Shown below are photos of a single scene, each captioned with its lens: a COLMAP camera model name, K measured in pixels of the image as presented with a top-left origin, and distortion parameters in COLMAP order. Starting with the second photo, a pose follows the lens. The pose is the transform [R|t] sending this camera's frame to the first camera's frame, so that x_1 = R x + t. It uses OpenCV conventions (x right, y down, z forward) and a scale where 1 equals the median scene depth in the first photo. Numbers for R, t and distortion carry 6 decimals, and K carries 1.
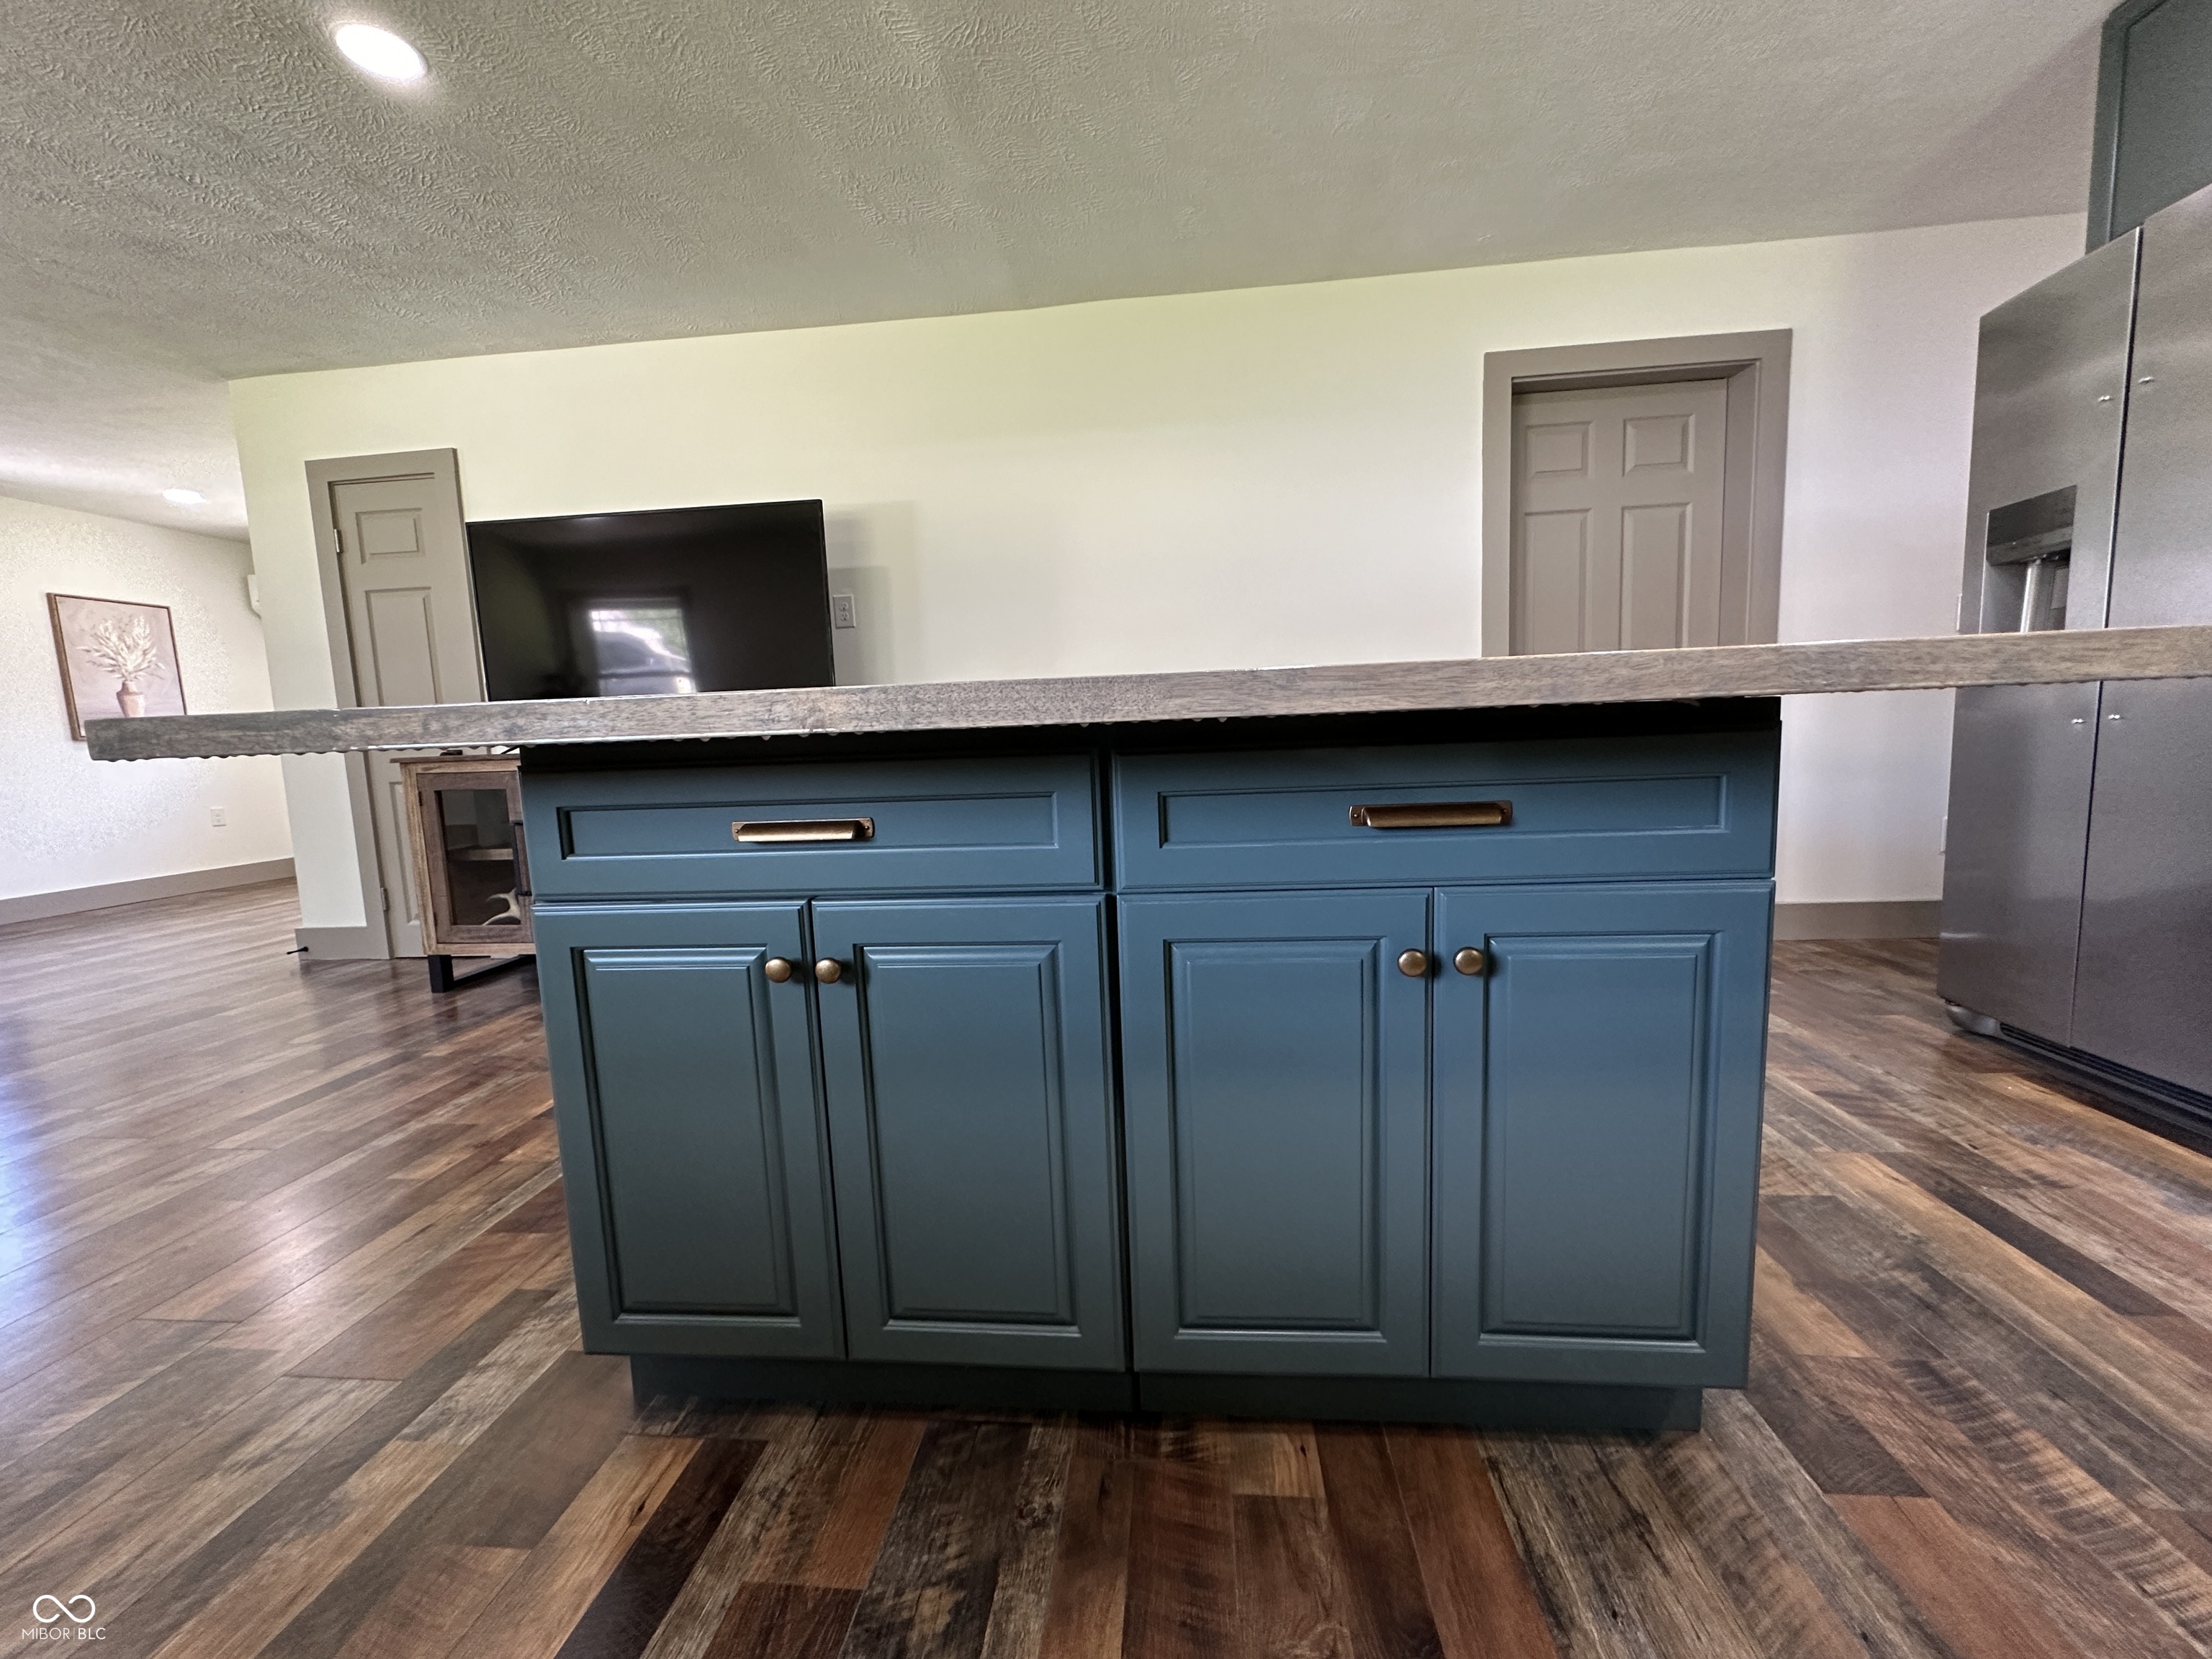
lens RADIAL K [[880.0, 0, 1106.7], [0, 880.0, 835.6], [0, 0, 1]] dist [-0.000657, 0.000297]
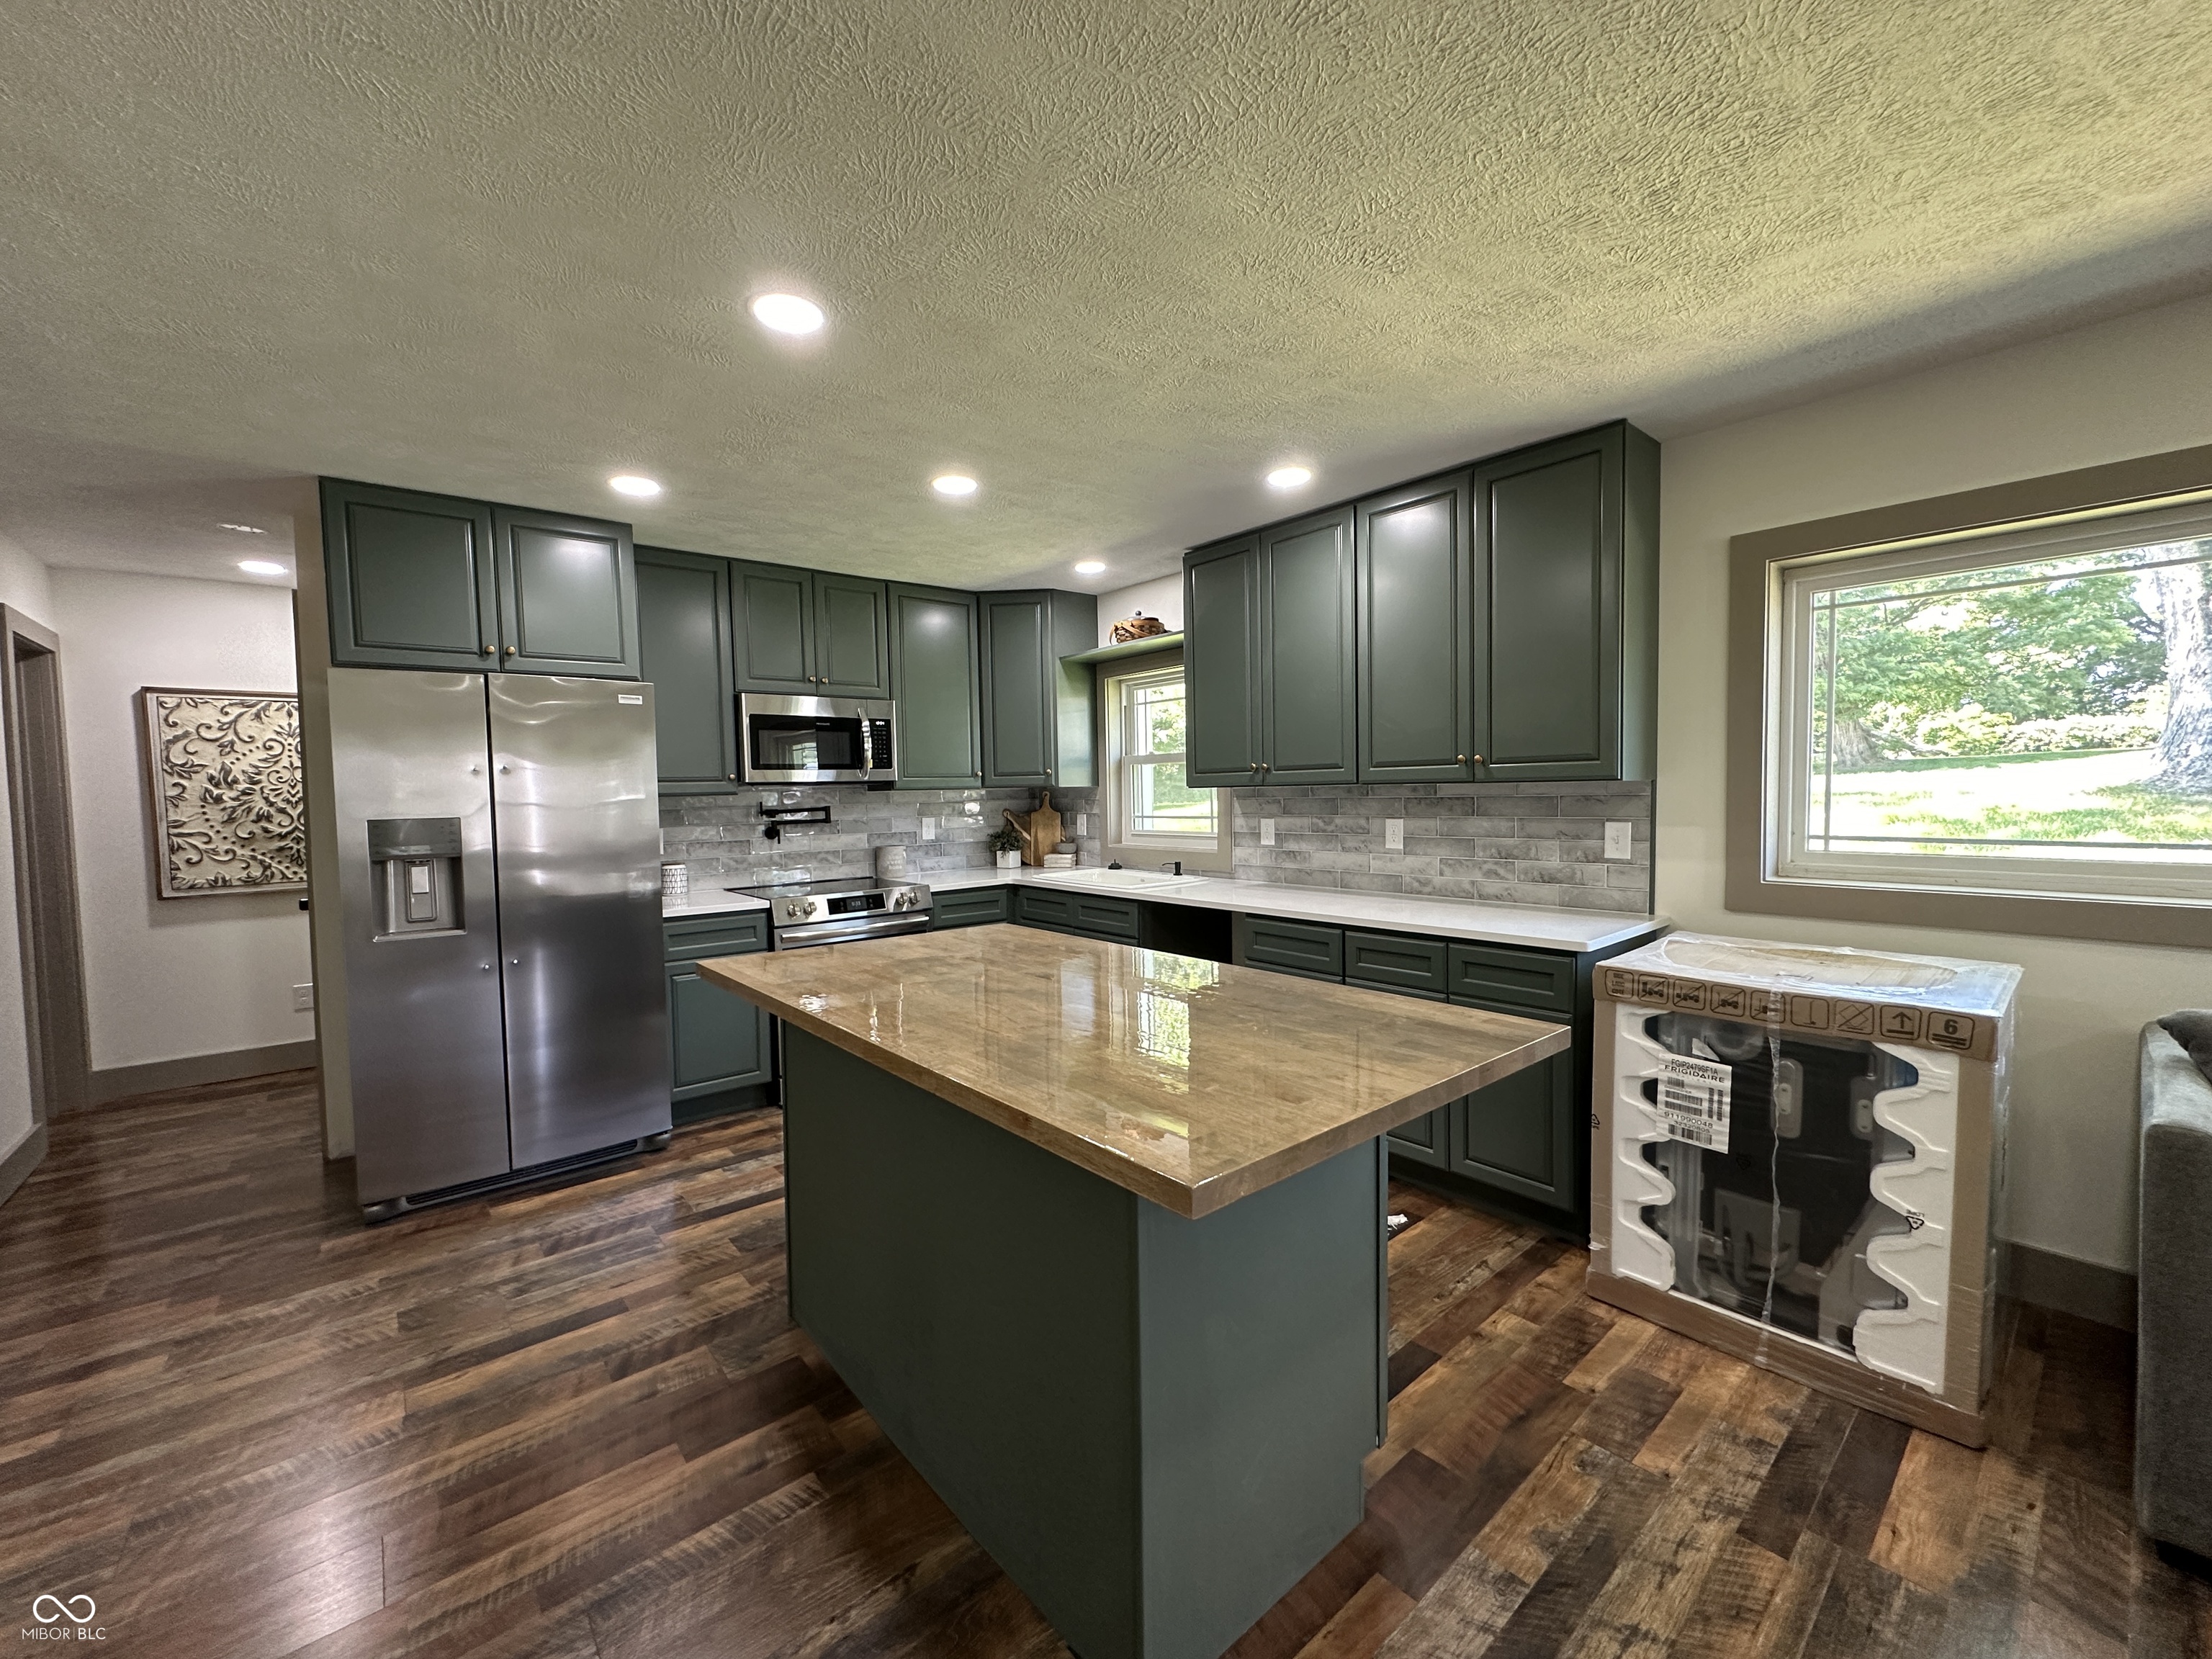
lens RADIAL K [[880.0, 0, 1105.0], [0, 880.0, 830.5], [0, 0, 1]] dist [-0.000657, 0.000297]
pose [[-0.713656, 0.019908, 0.700214, -0.857899], [0.128084, 0.986453, 0.102496, -0.429641], [-0.688687, 0.162833, -0.706537, 1.444091]]
